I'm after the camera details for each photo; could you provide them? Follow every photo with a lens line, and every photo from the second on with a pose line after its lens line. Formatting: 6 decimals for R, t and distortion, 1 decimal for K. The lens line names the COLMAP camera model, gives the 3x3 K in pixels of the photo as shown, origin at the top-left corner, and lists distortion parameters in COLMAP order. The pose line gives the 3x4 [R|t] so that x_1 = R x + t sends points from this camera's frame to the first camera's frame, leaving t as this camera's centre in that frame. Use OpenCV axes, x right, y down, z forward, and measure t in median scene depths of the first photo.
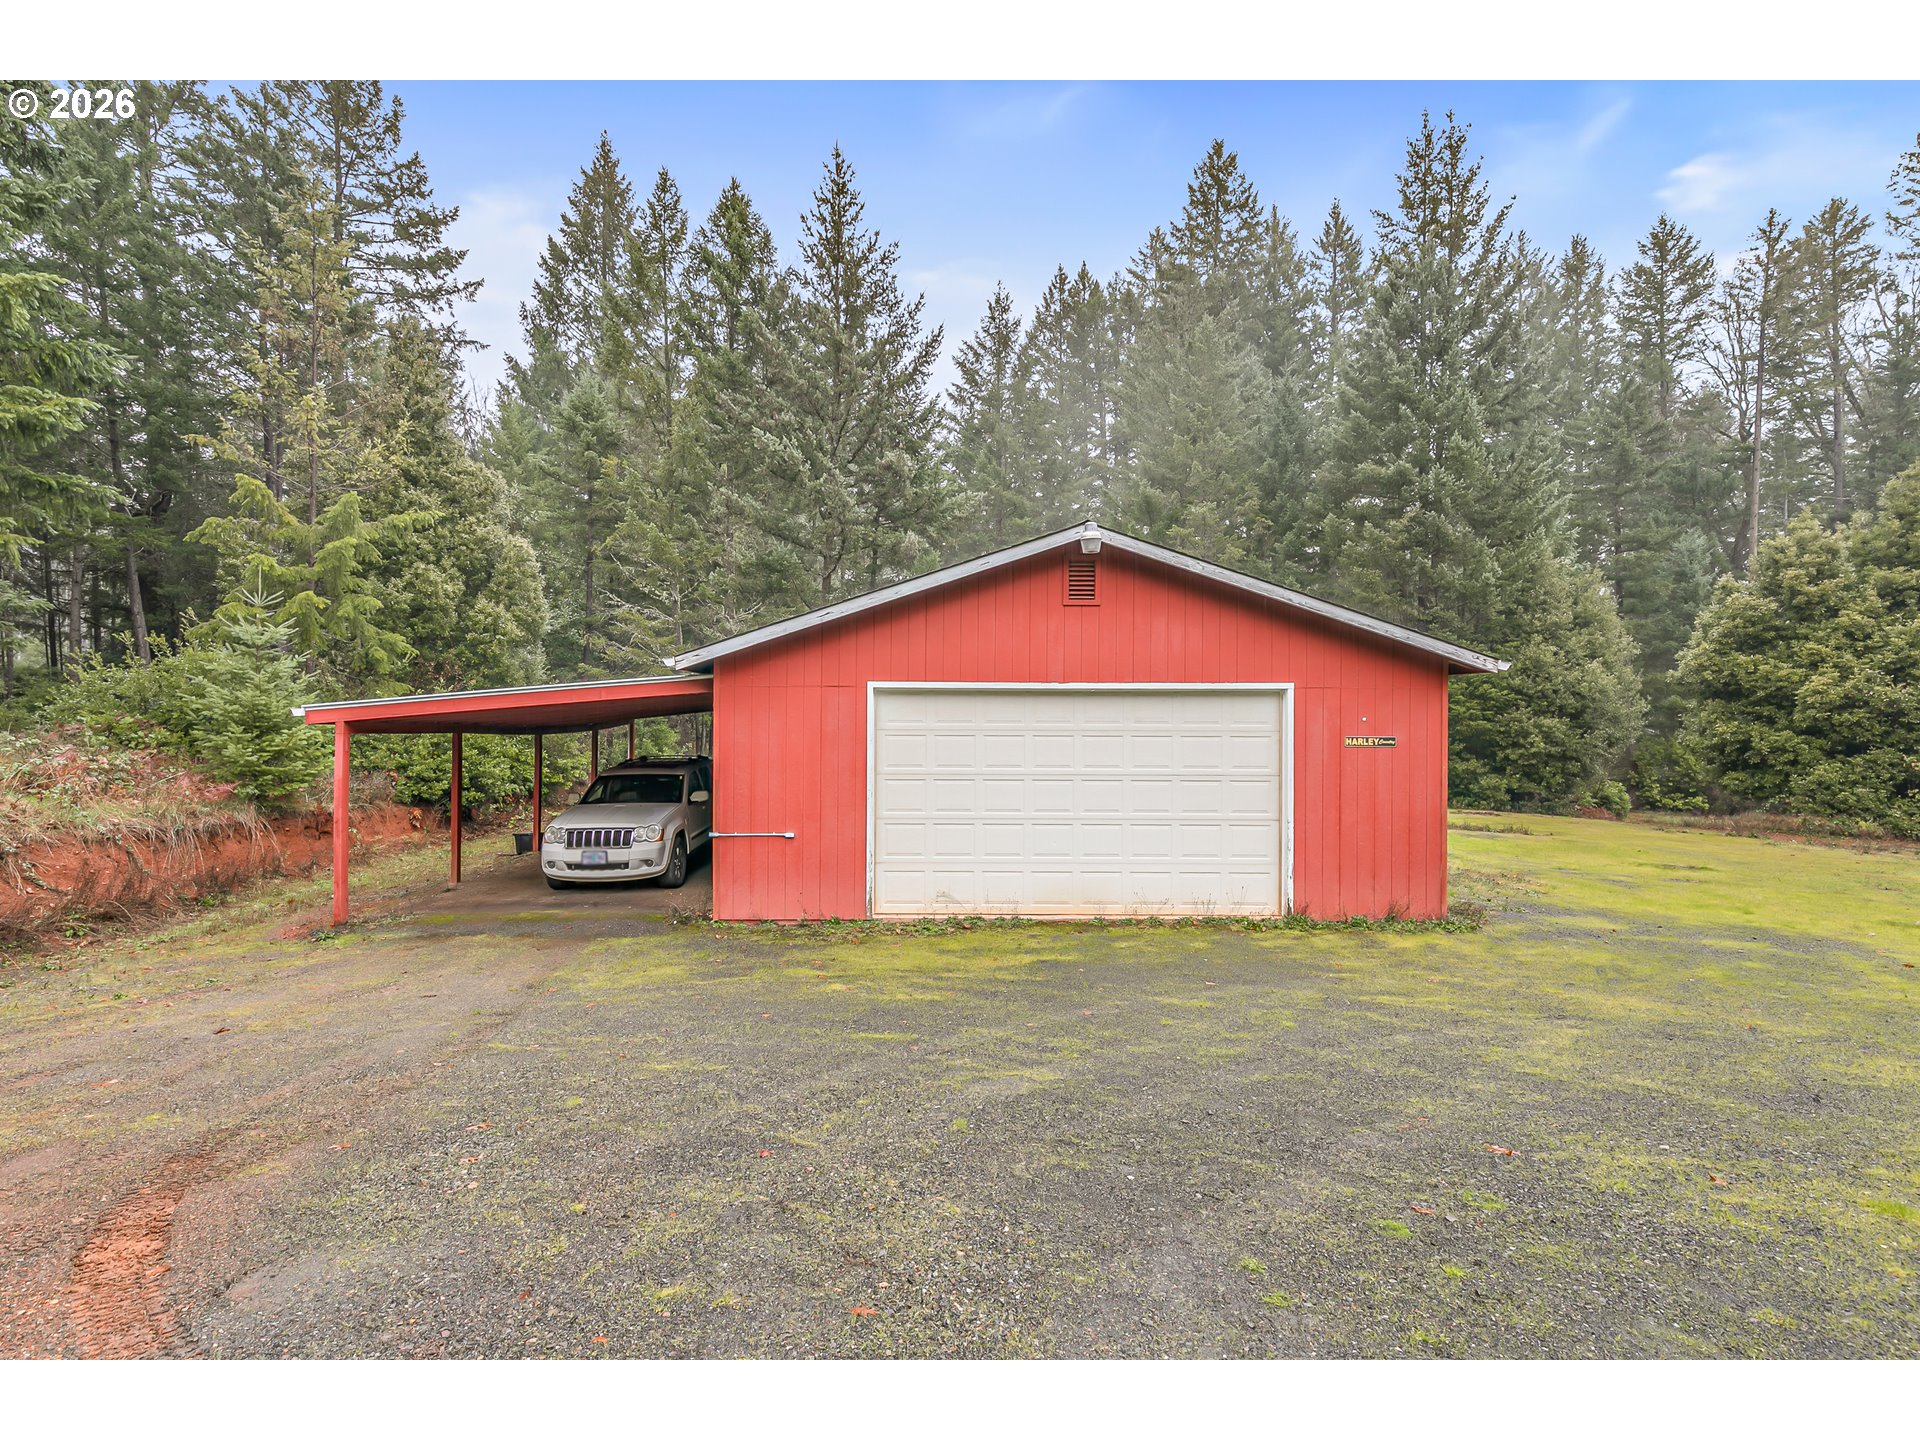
lens RADIAL K [[911.4, 0, 965.4], [0, 911.4, 734.3], [0, 0, 1]] dist [0.008912, -0.000725]
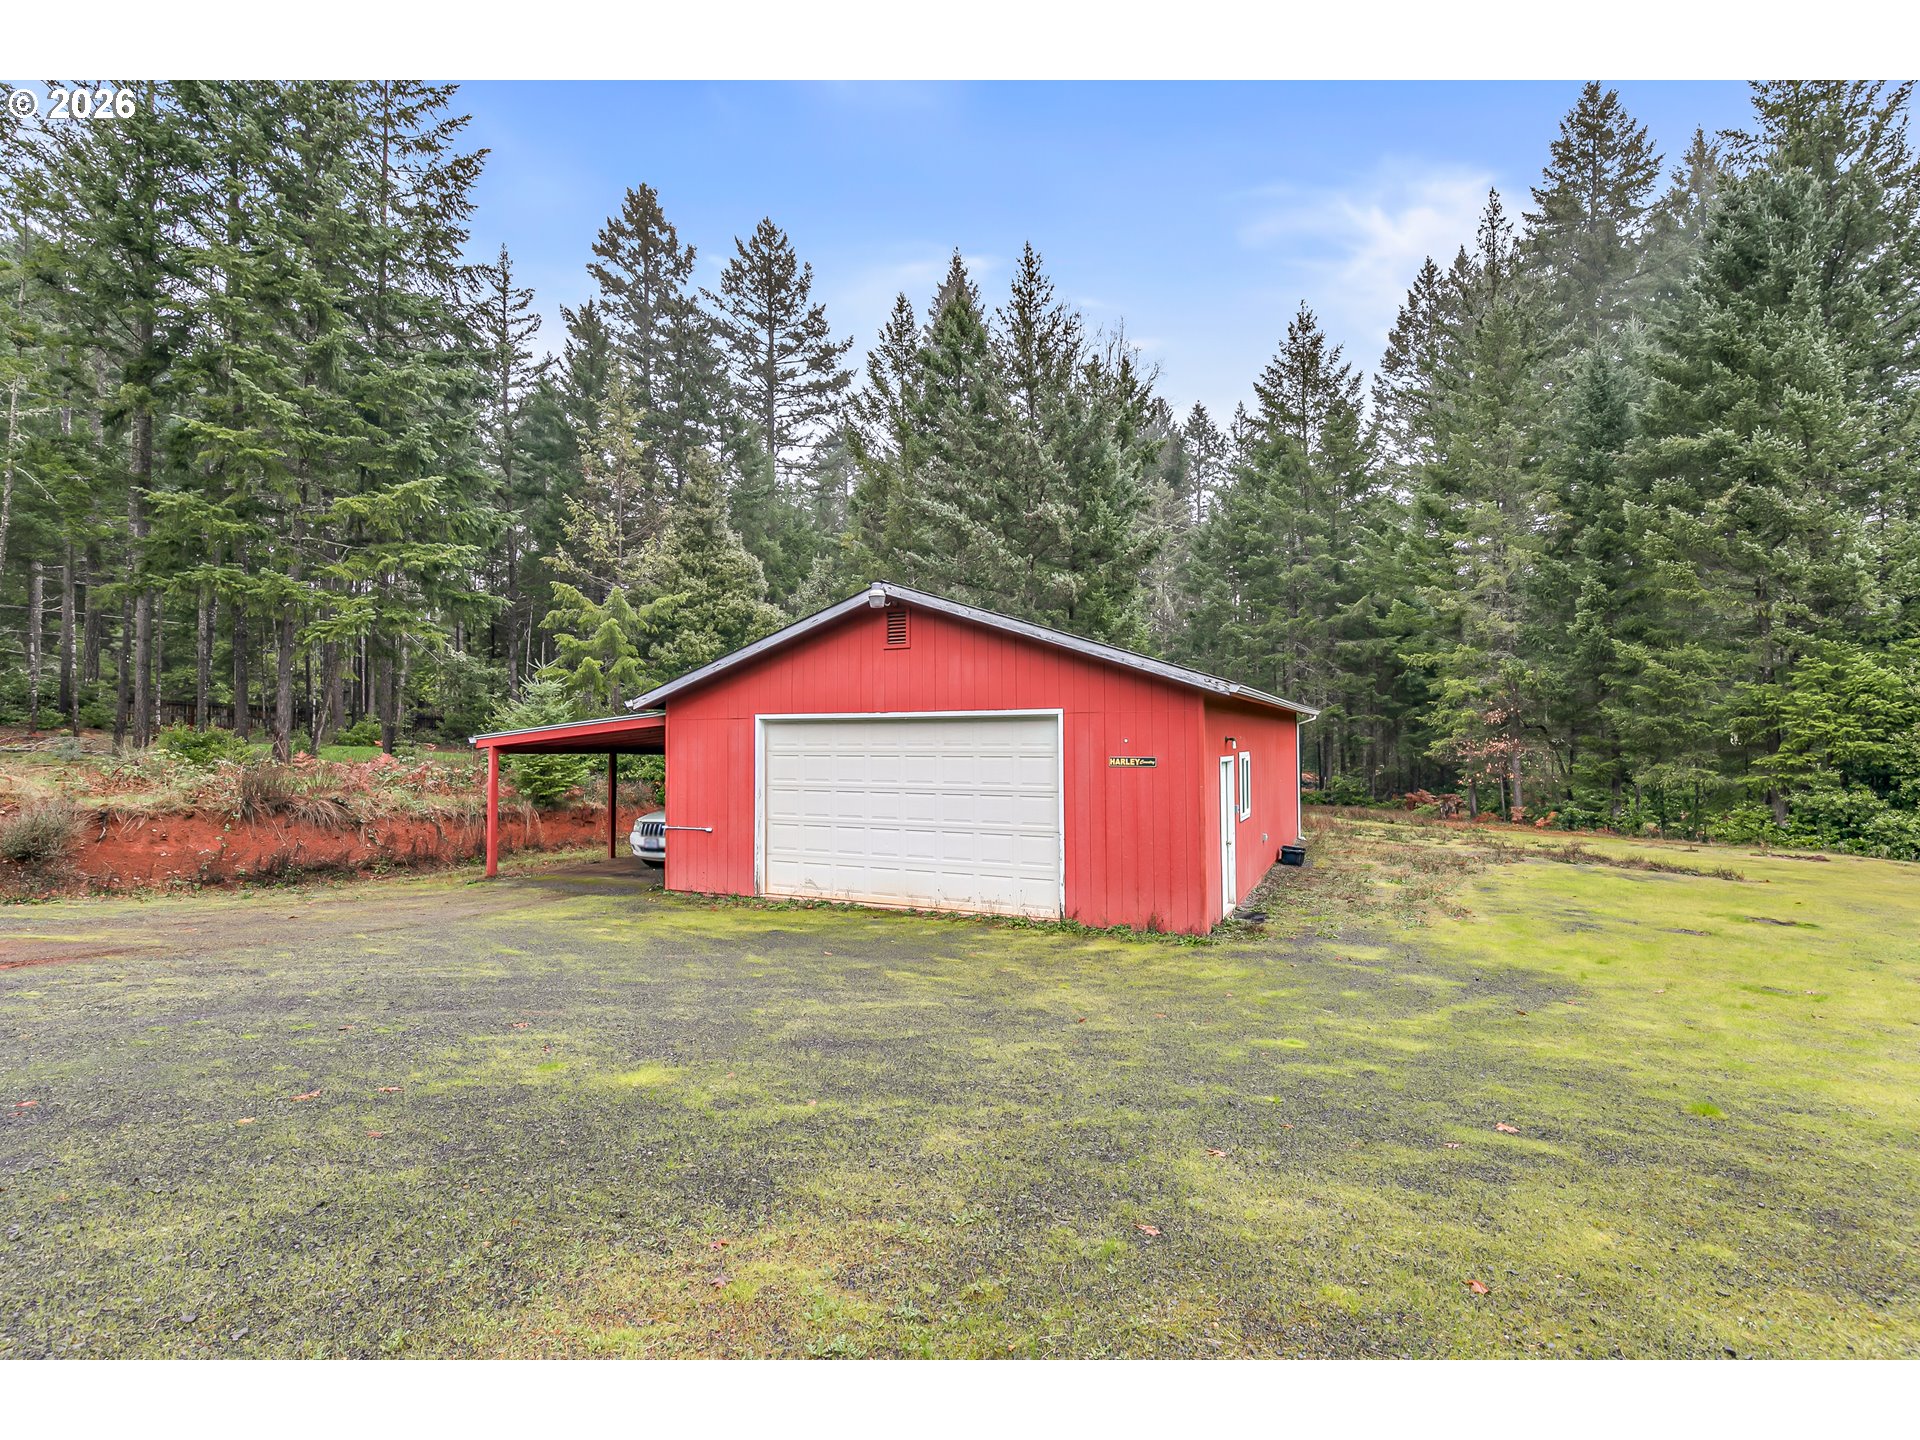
lens RADIAL K [[871.8, 0, 964.7], [0, 871.8, 728.5], [0, 0, 1]] dist [0.007059, 0.000705]
pose [[0.906180, -0.011534, -0.422735, 0.332266], [-0.002373, 0.999474, -0.032357, 0.001262], [0.422886, 0.030325, 0.905675, -0.006154]]
